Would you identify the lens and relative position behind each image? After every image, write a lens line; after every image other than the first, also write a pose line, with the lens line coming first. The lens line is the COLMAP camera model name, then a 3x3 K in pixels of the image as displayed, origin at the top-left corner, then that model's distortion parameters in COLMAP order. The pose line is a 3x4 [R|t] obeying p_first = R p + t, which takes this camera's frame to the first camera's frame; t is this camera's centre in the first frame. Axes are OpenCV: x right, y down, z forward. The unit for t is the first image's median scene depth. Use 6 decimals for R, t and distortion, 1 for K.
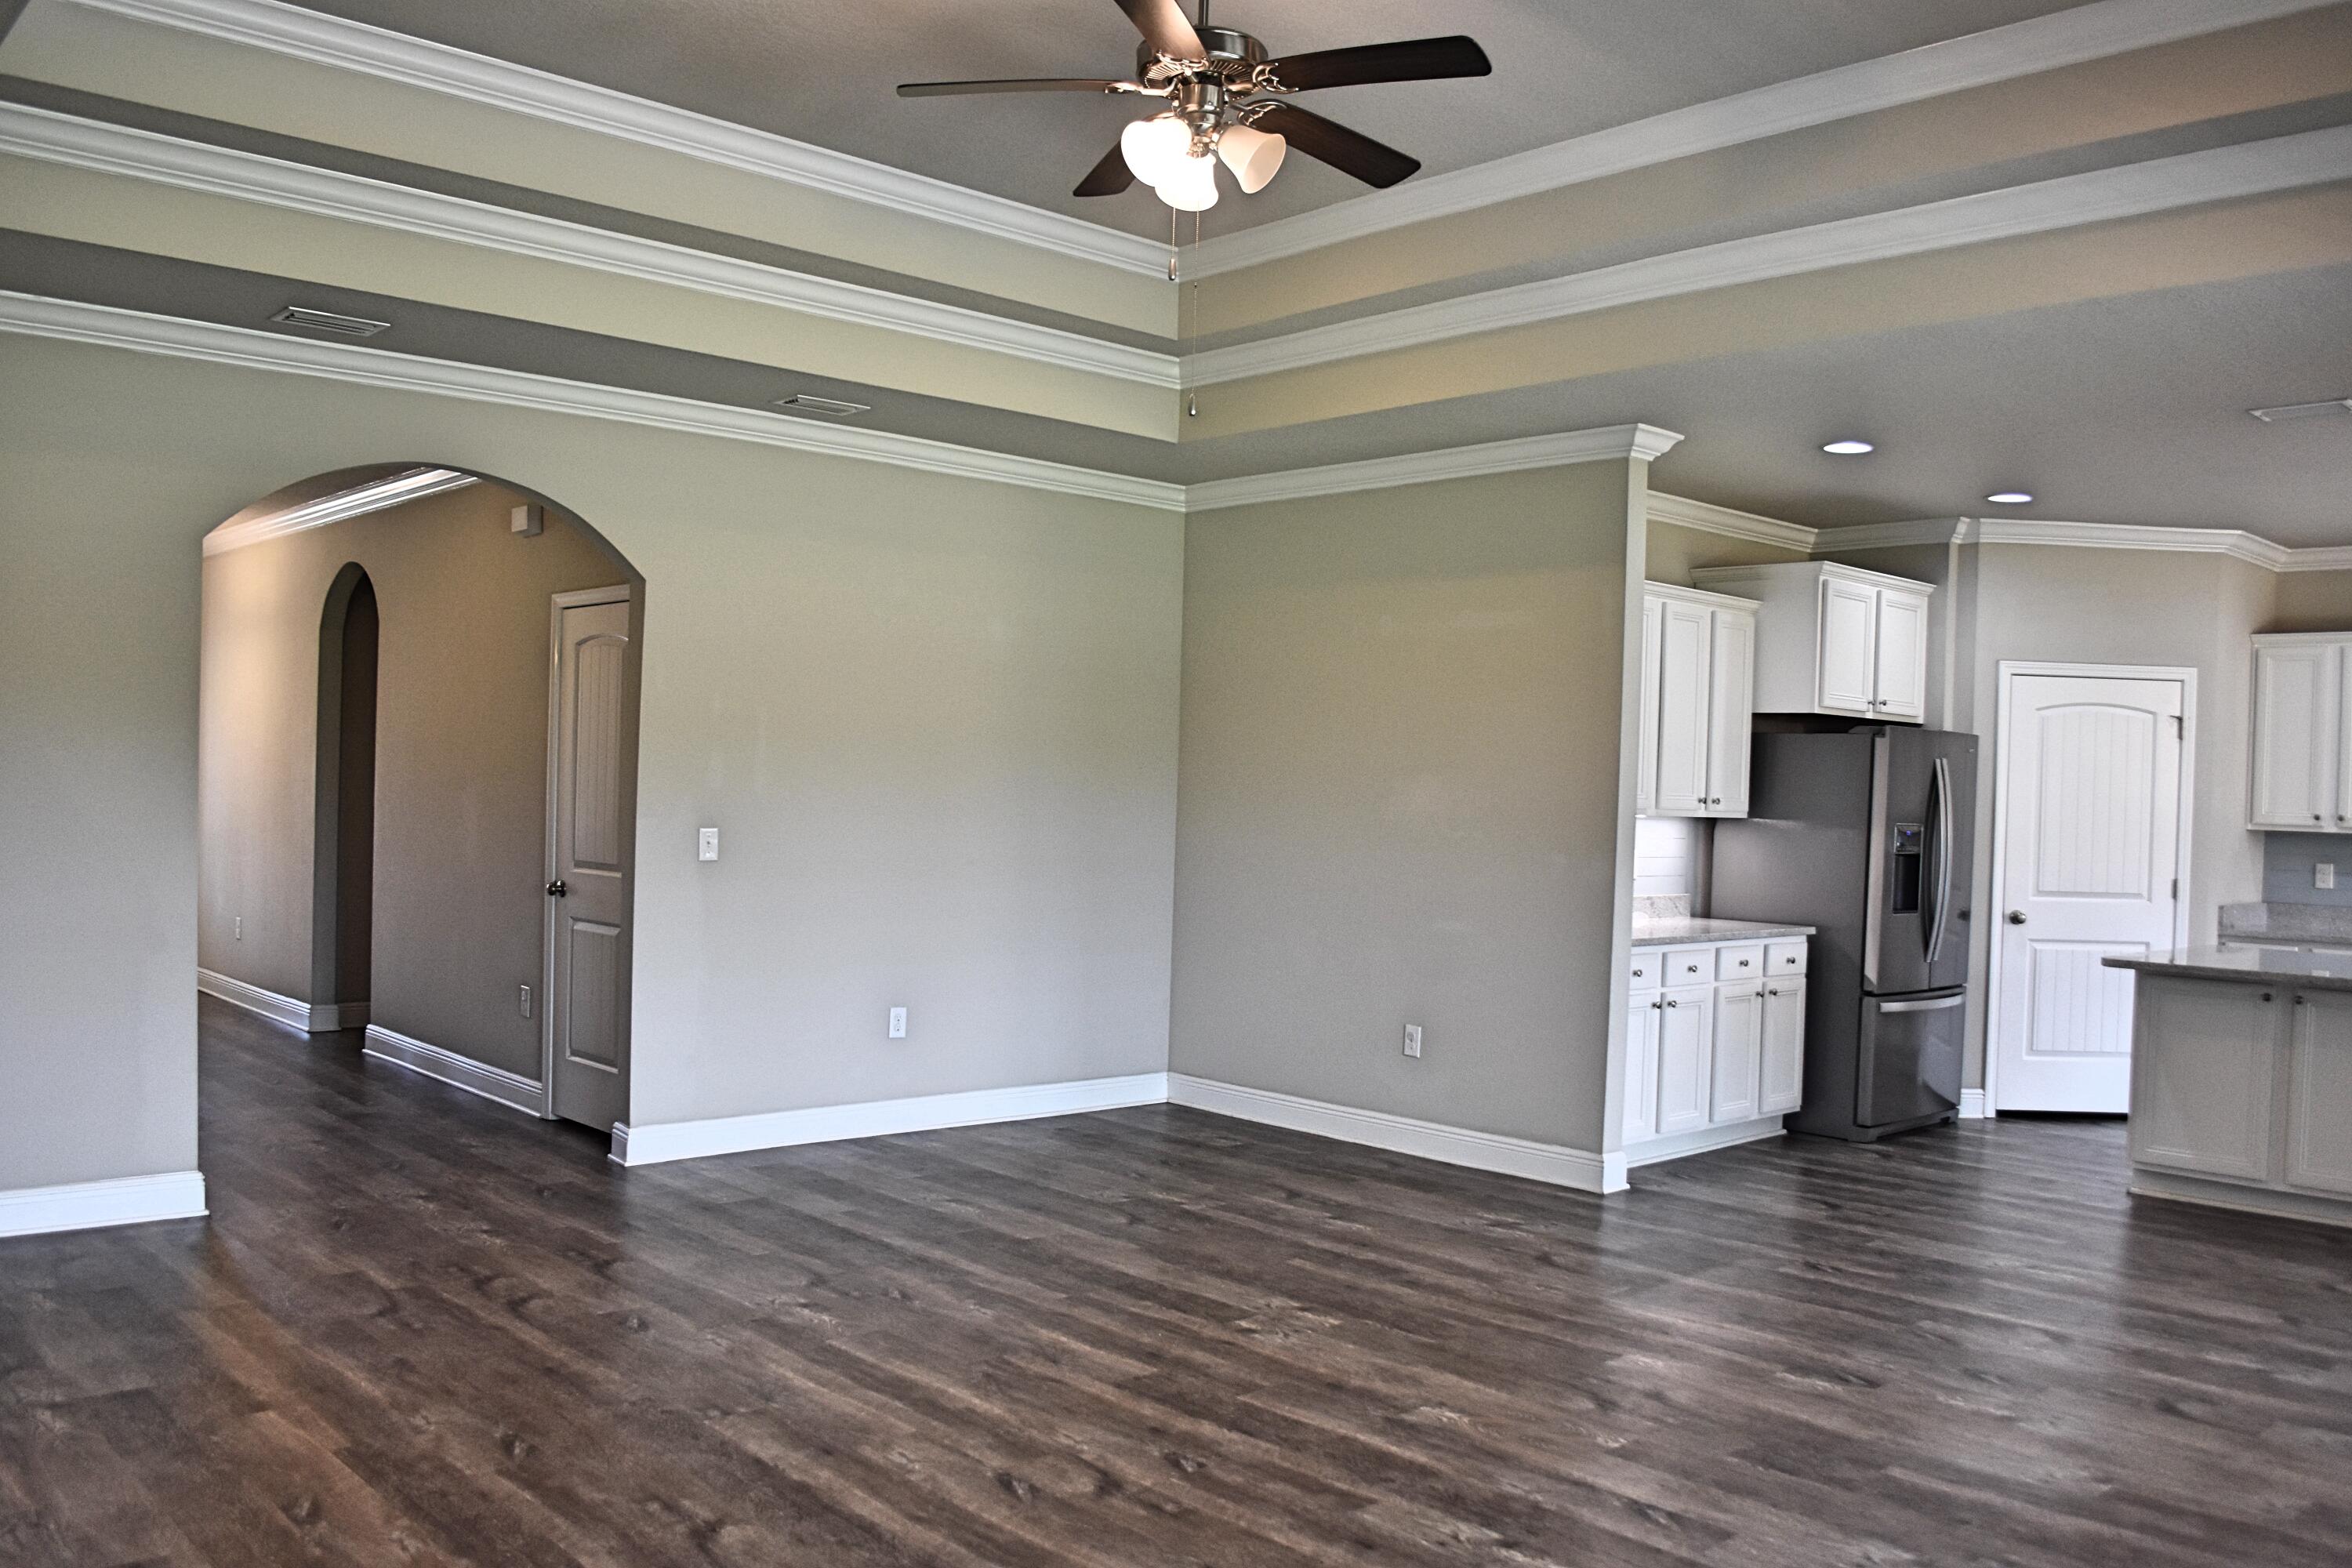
lens RADIAL K [[1865.7, 0, 1177.8], [0, 1865.7, 811.7], [0, 0, 1]] dist [-0.079448, 0.007803]
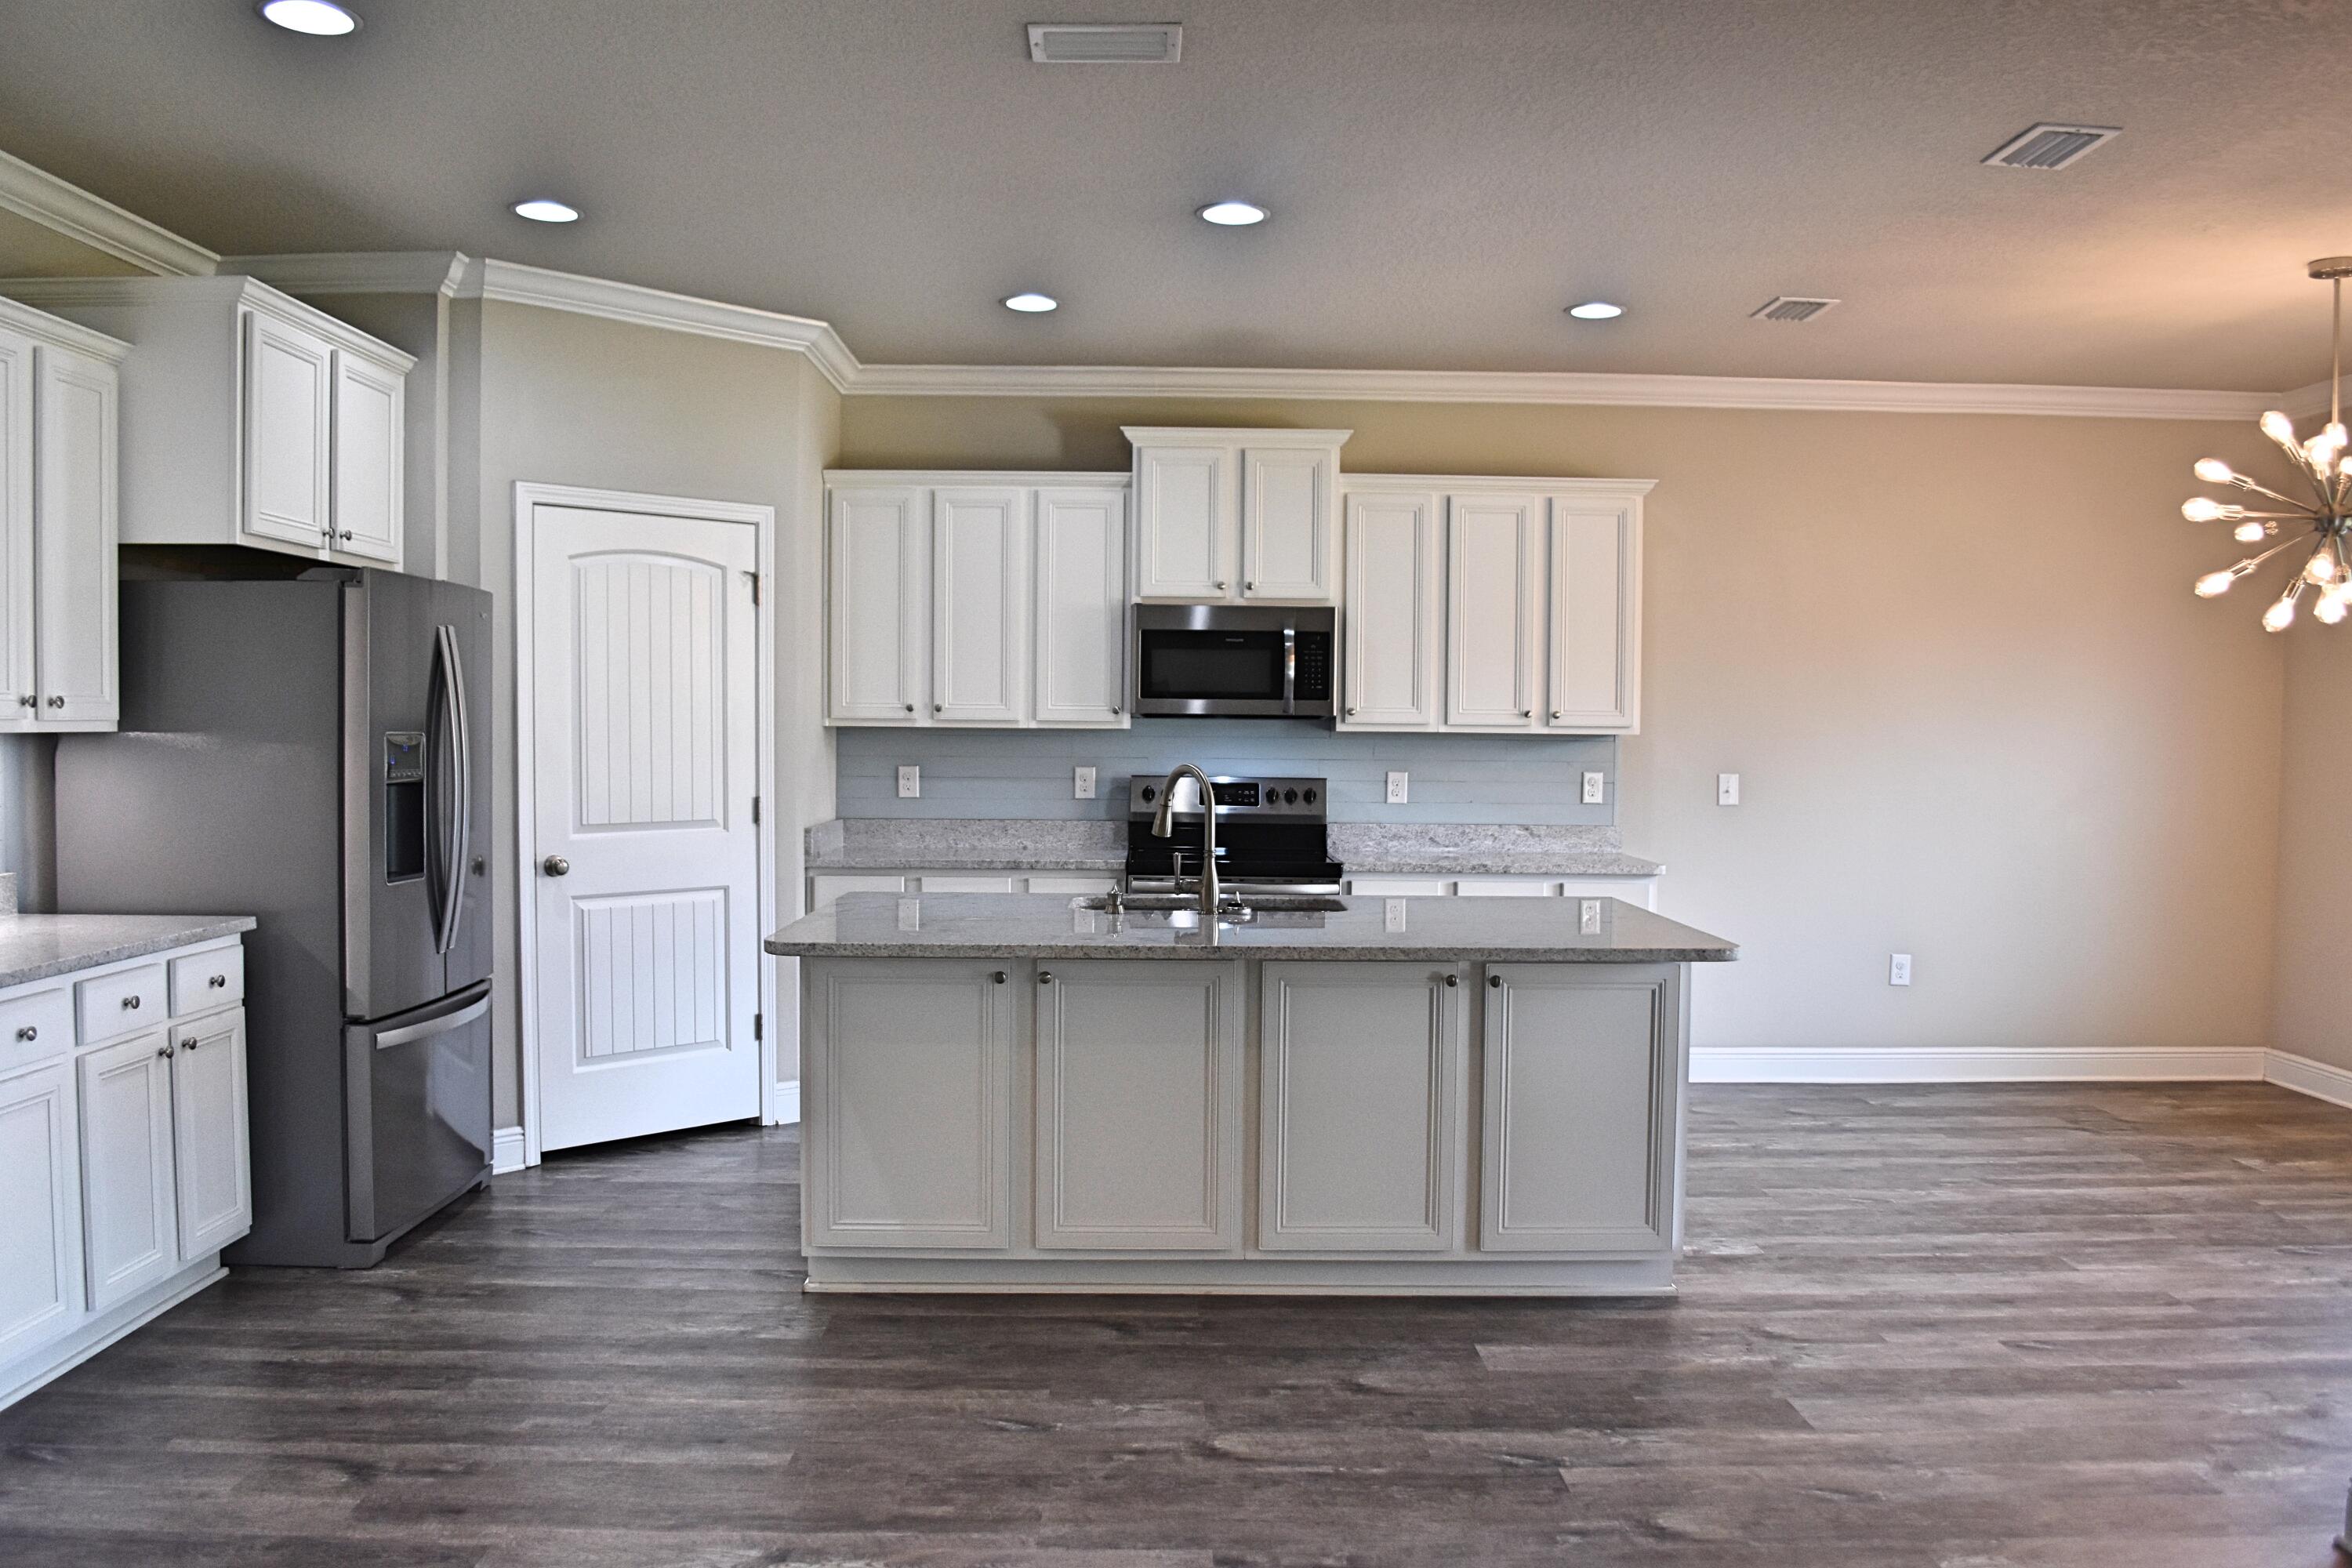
lens RADIAL K [[1865.7, 0, 1177.8], [0, 1865.7, 811.7], [0, 0, 1]] dist [-0.079448, 0.007803]
pose [[0.669162, -0.061000, 0.740608, 0.006272], [0.023117, 0.997852, 0.061301, 0.000072], [-0.742757, -0.023900, 0.669135, 0.021697]]
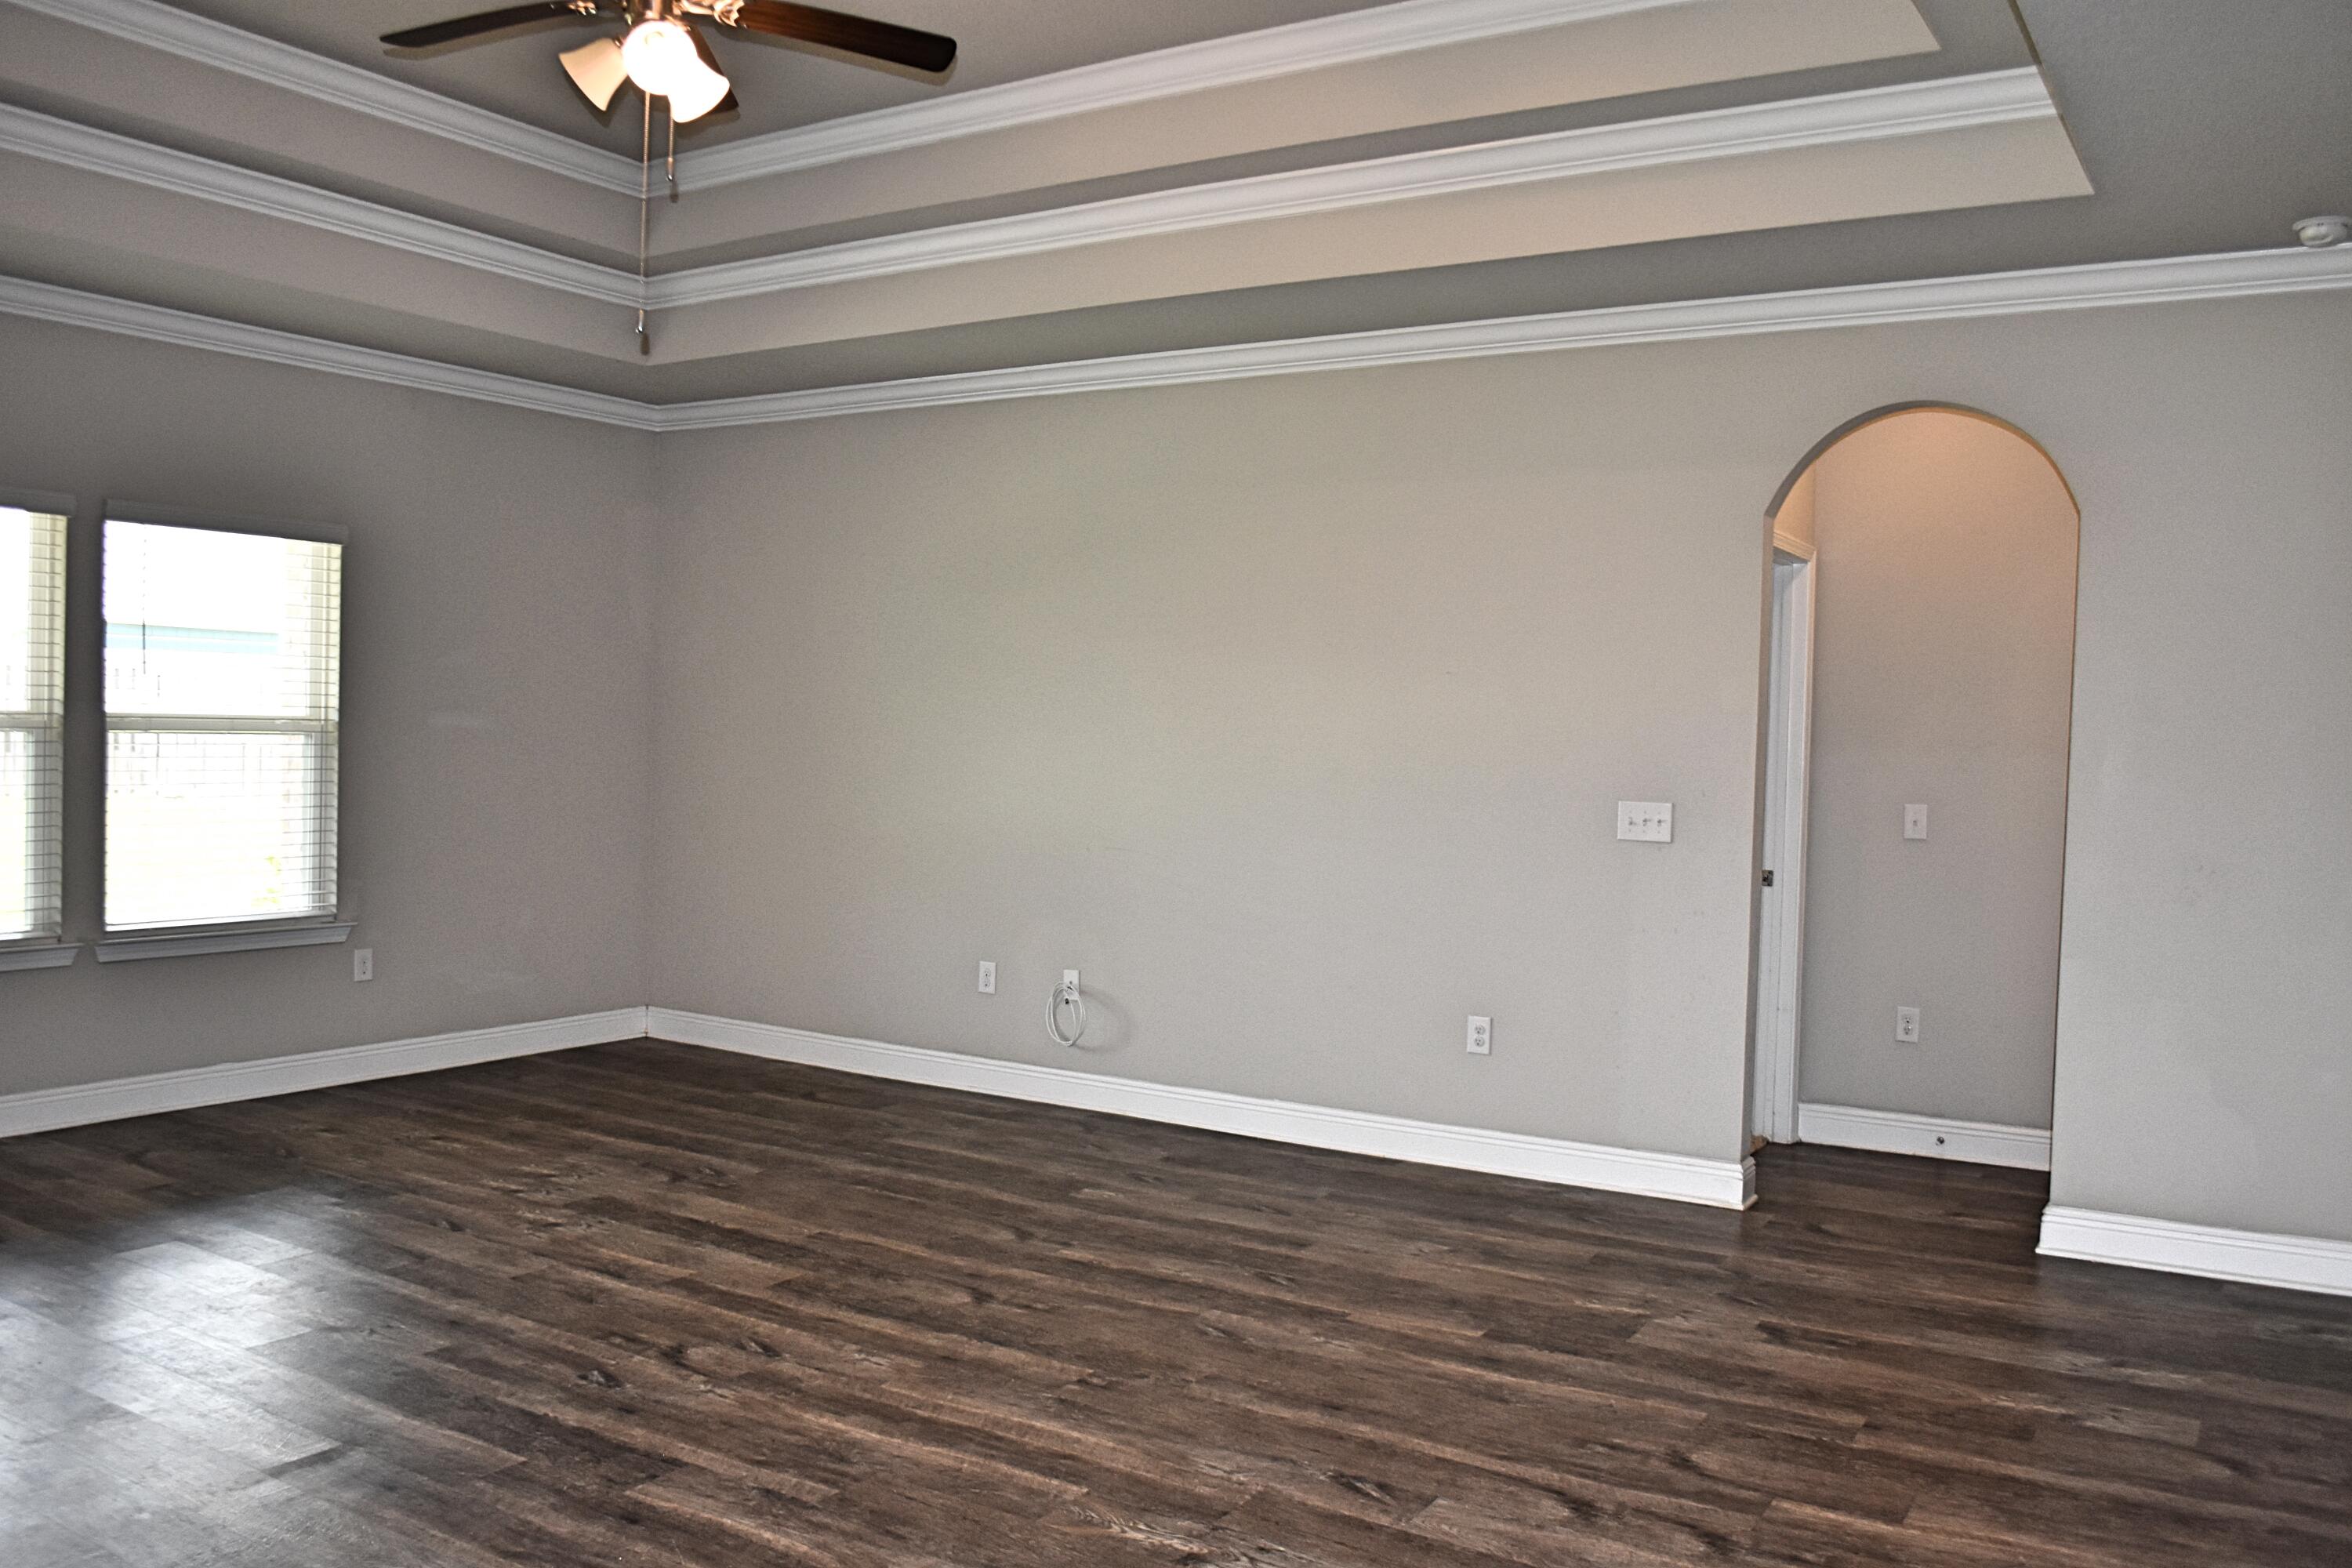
lens RADIAL K [[1865.7, 0, 1177.8], [0, 1865.7, 811.7], [0, 0, 1]] dist [-0.079448, 0.007803]
pose [[-0.962753, -0.040470, -0.267337, -0.020076], [-0.056228, 0.997086, 0.051554, -0.030301], [0.264472, 0.064666, -0.962223, 2.105982]]
